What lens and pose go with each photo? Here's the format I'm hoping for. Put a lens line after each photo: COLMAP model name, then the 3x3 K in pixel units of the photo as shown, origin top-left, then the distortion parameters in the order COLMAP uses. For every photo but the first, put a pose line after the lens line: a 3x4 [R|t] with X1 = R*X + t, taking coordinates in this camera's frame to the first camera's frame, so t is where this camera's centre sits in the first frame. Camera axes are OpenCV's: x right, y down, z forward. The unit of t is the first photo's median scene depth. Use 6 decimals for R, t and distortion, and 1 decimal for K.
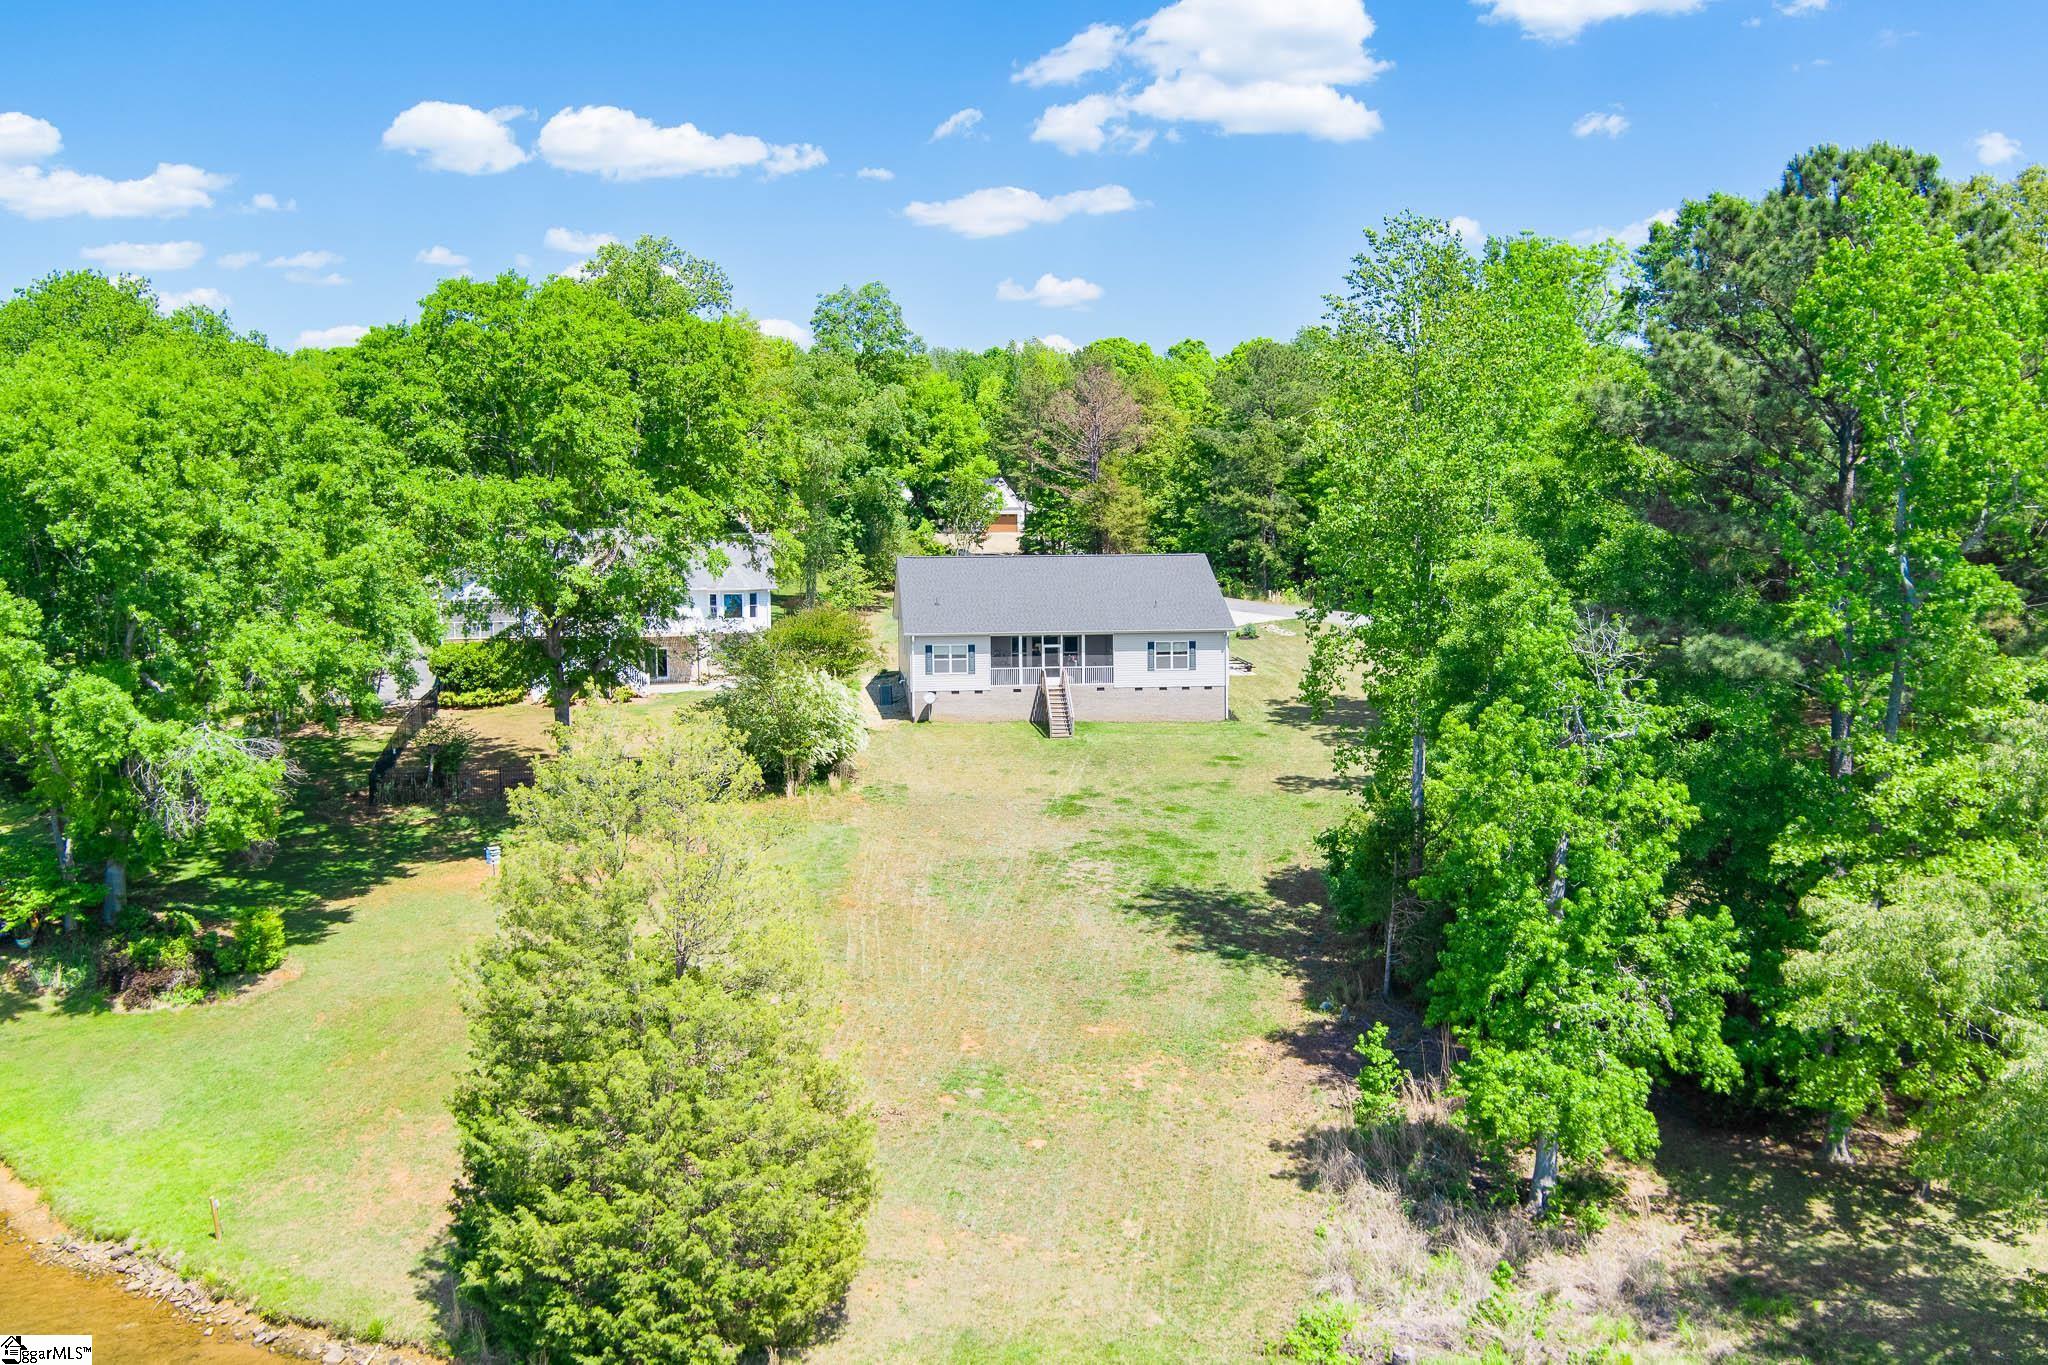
lens RADIAL K [[1652.6, 0, 1020.7], [0, 1652.6, 677.6], [0, 0, 1]] dist [-0.077123, 0.019589]
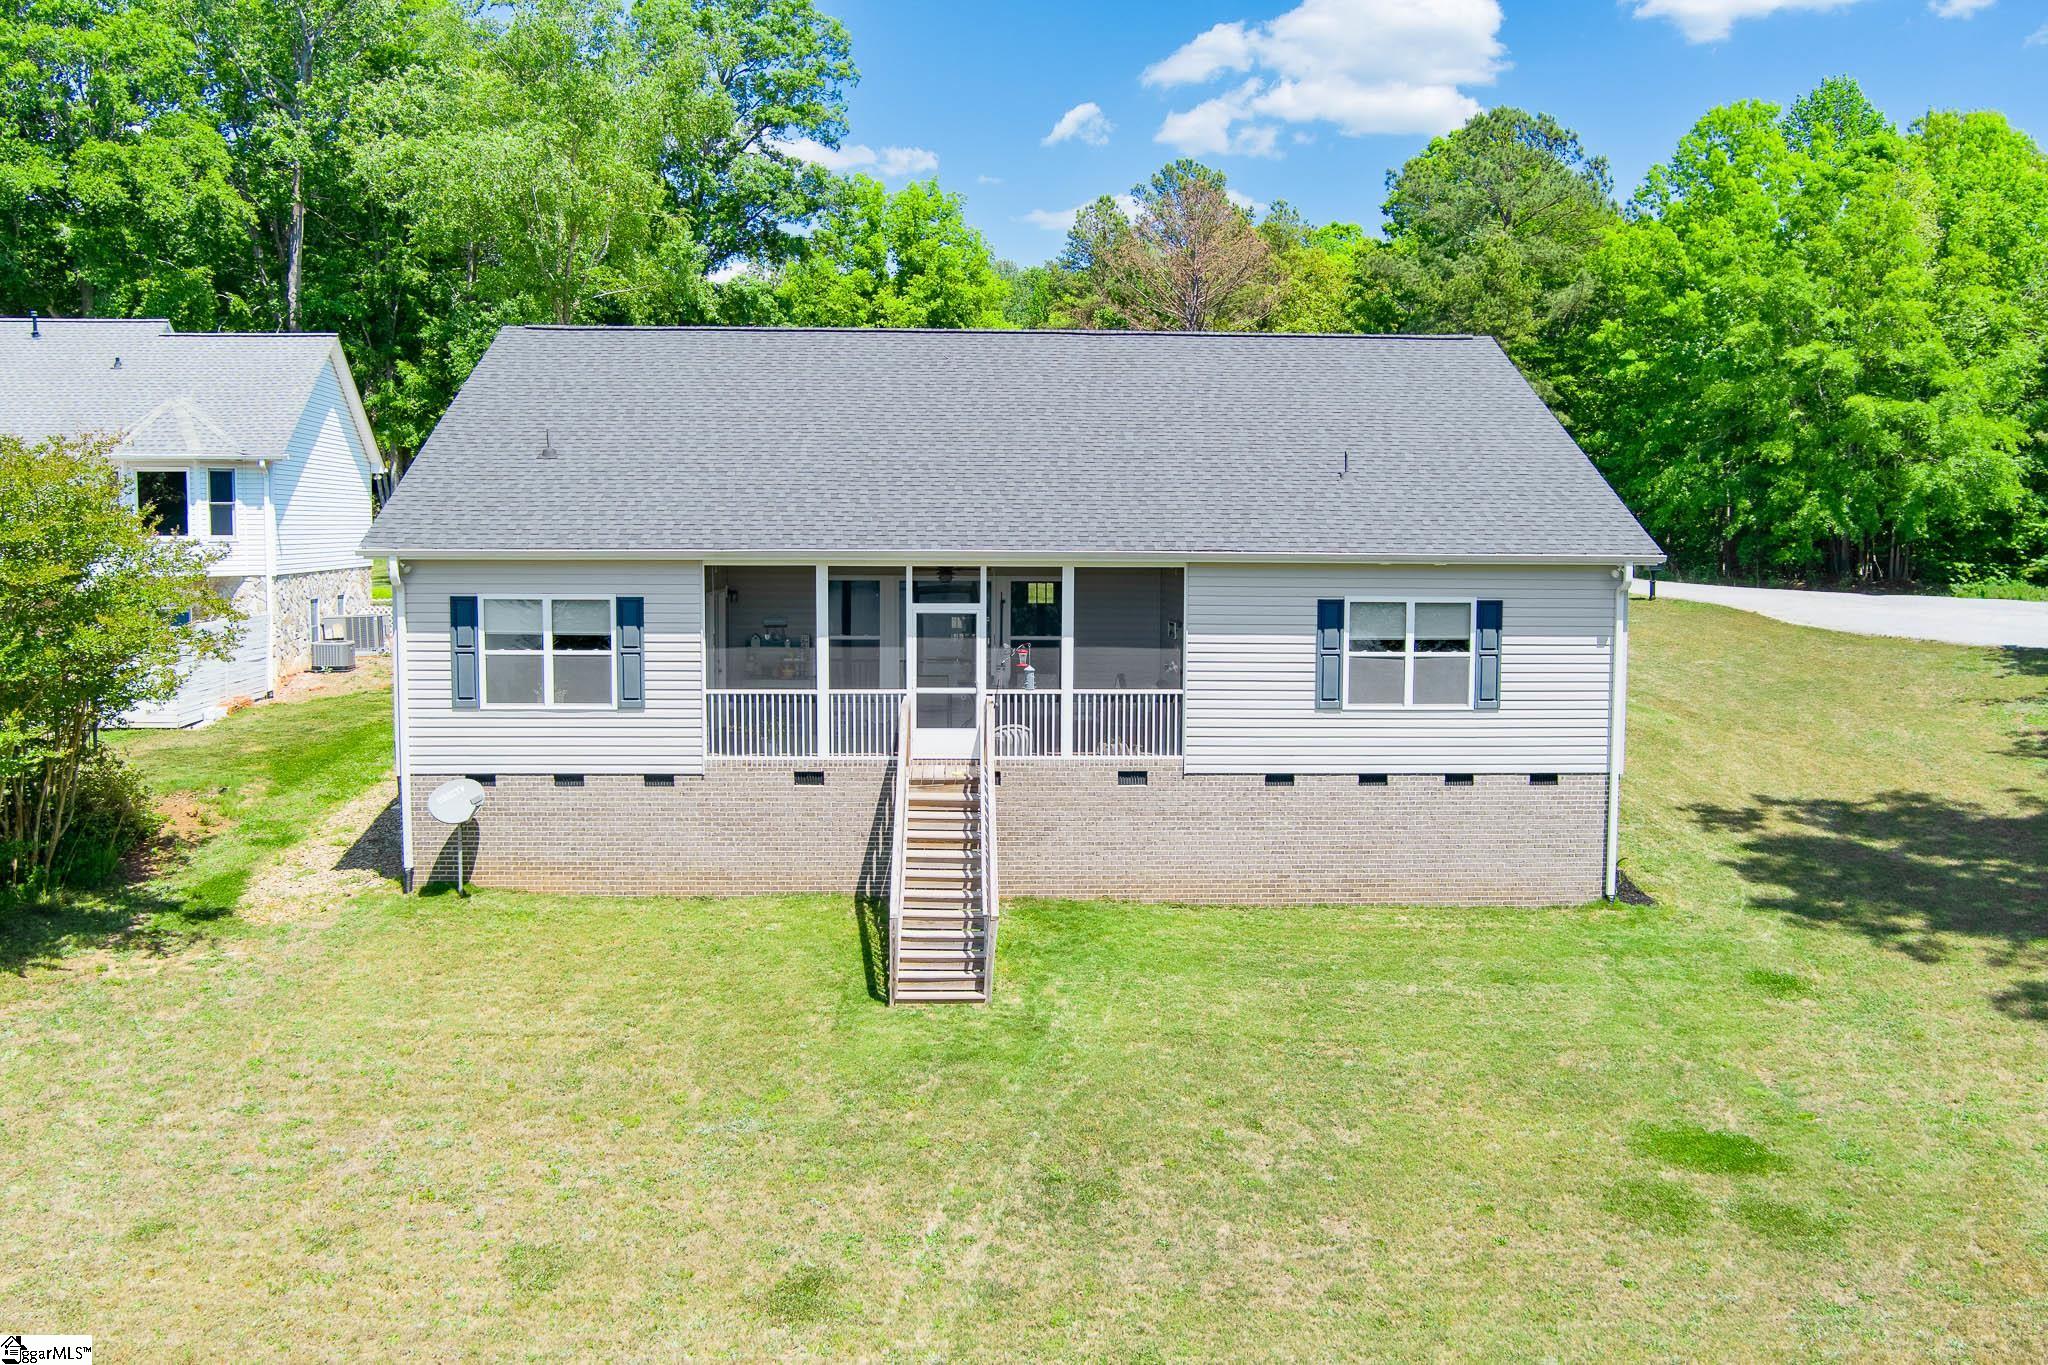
lens RADIAL K [[1652.6, 0, 1026.3], [0, 1652.6, 692.9], [0, 0, 1]] dist [-0.077123, 0.019589]
pose [[0.997699, 0.019778, -0.064856, 0.048241], [-0.019511, 0.999798, 0.004749, -0.007329], [0.064936, -0.003473, 0.997883, 0.738443]]
